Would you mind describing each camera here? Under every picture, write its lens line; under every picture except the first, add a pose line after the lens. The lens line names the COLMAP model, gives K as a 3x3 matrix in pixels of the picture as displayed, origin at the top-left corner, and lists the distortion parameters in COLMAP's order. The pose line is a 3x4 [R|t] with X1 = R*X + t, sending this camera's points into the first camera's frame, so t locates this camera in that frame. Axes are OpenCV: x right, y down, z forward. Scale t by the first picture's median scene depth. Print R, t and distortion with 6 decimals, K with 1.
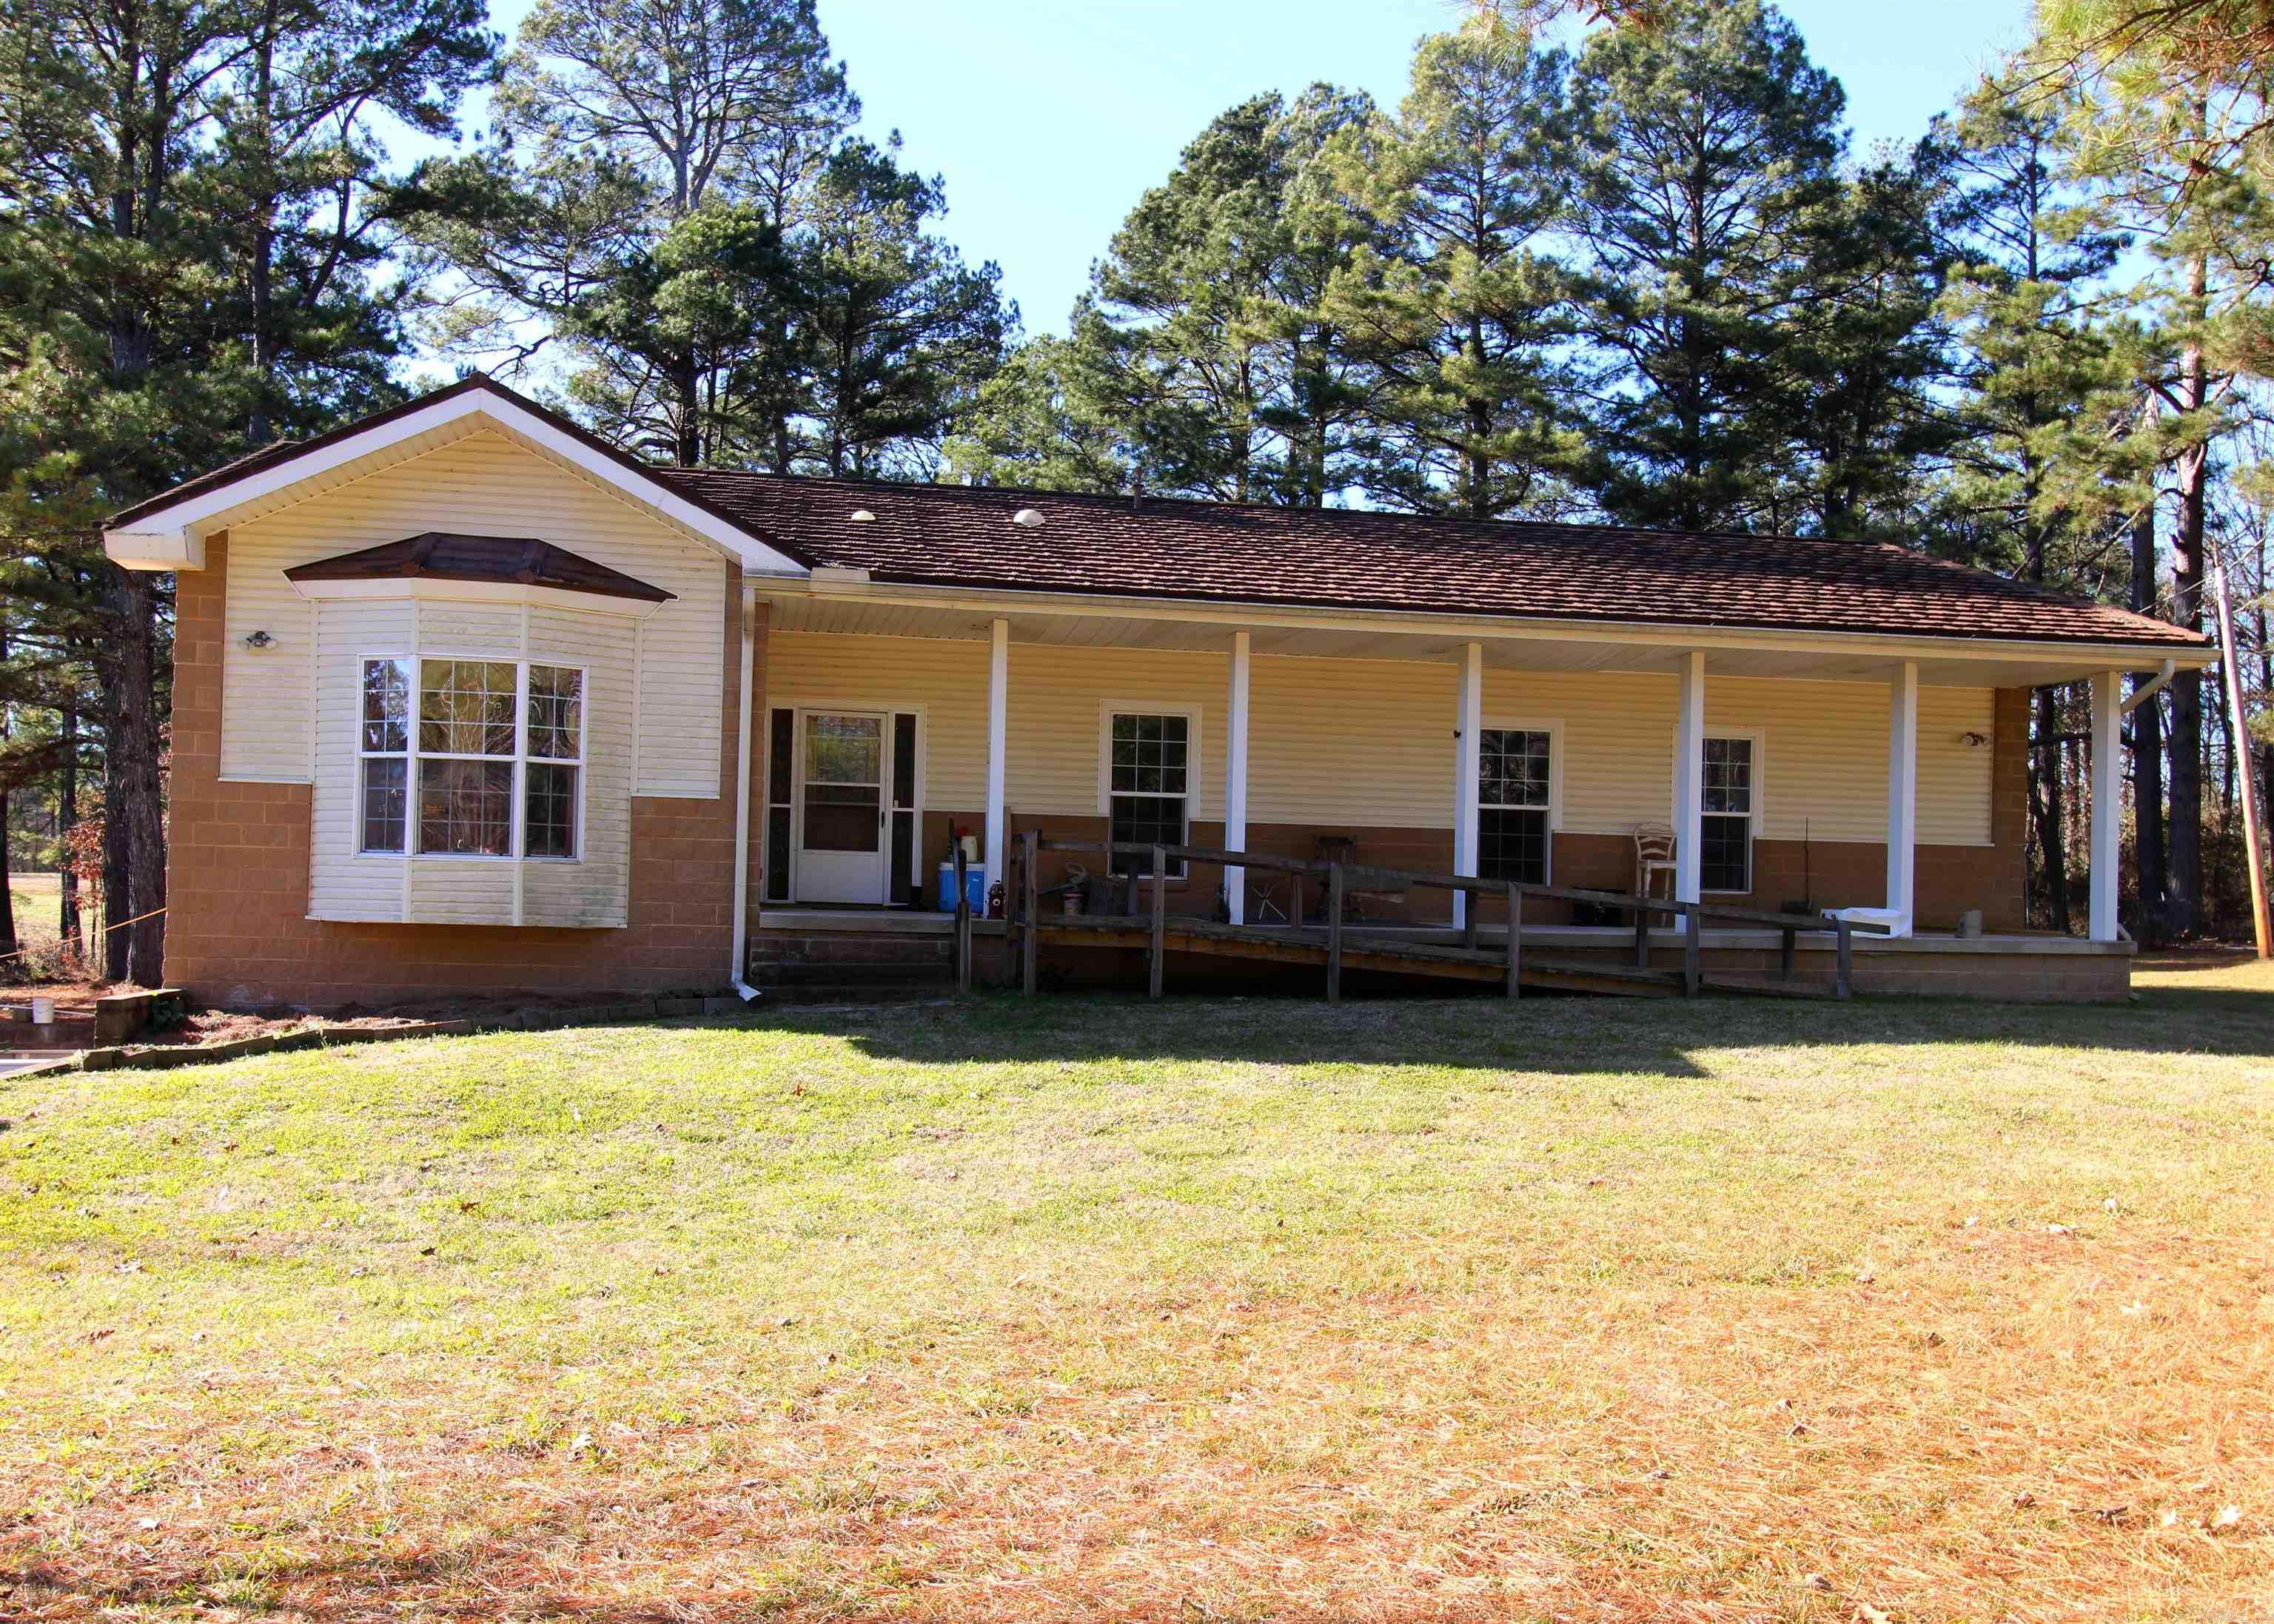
lens RADIAL K [[1940.1, 0, 1086.5], [0, 1940.1, 882.9], [0, 0, 1]] dist [0.004640, 0.000379]
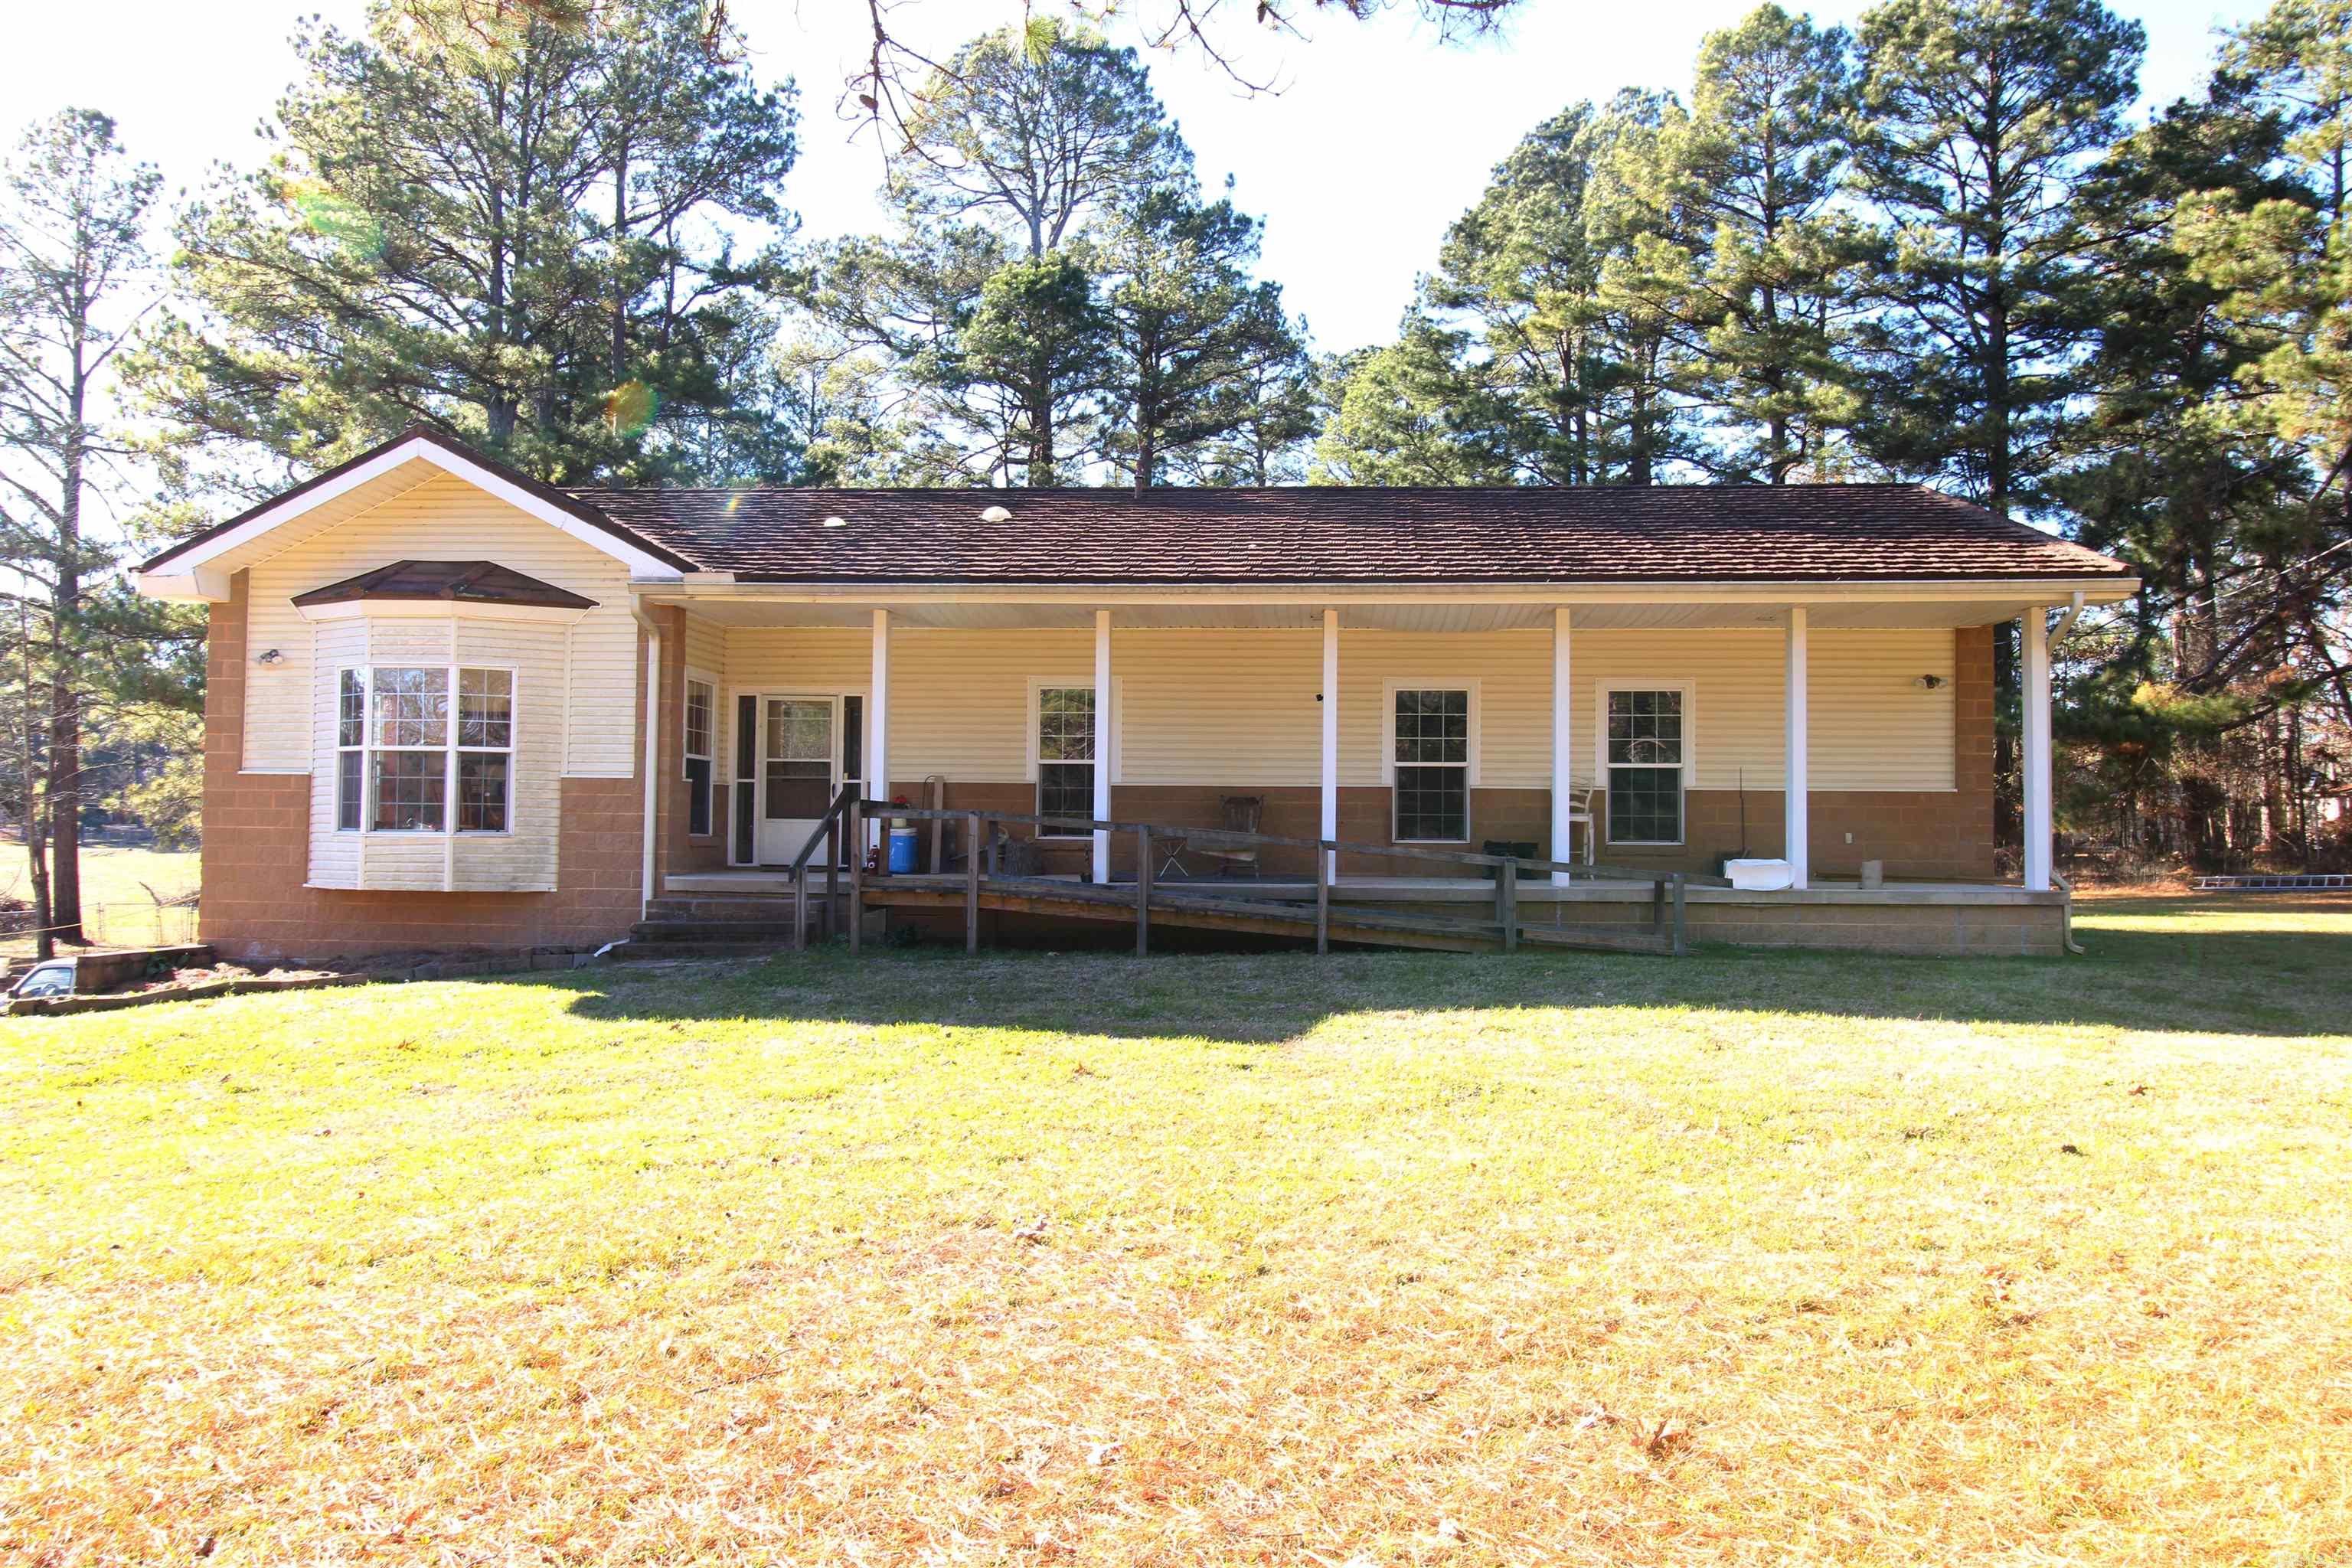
lens RADIAL K [[1711.4, 0, 1176.0], [0, 1711.4, 784.0], [0, 0, 1]] dist [0.001896, -0.000051]
pose [[0.969697, -0.022900, -0.243236, 0.320485], [0.016180, 0.999431, -0.029589, -0.003975], [0.243775, 0.024757, 0.969516, 0.085753]]
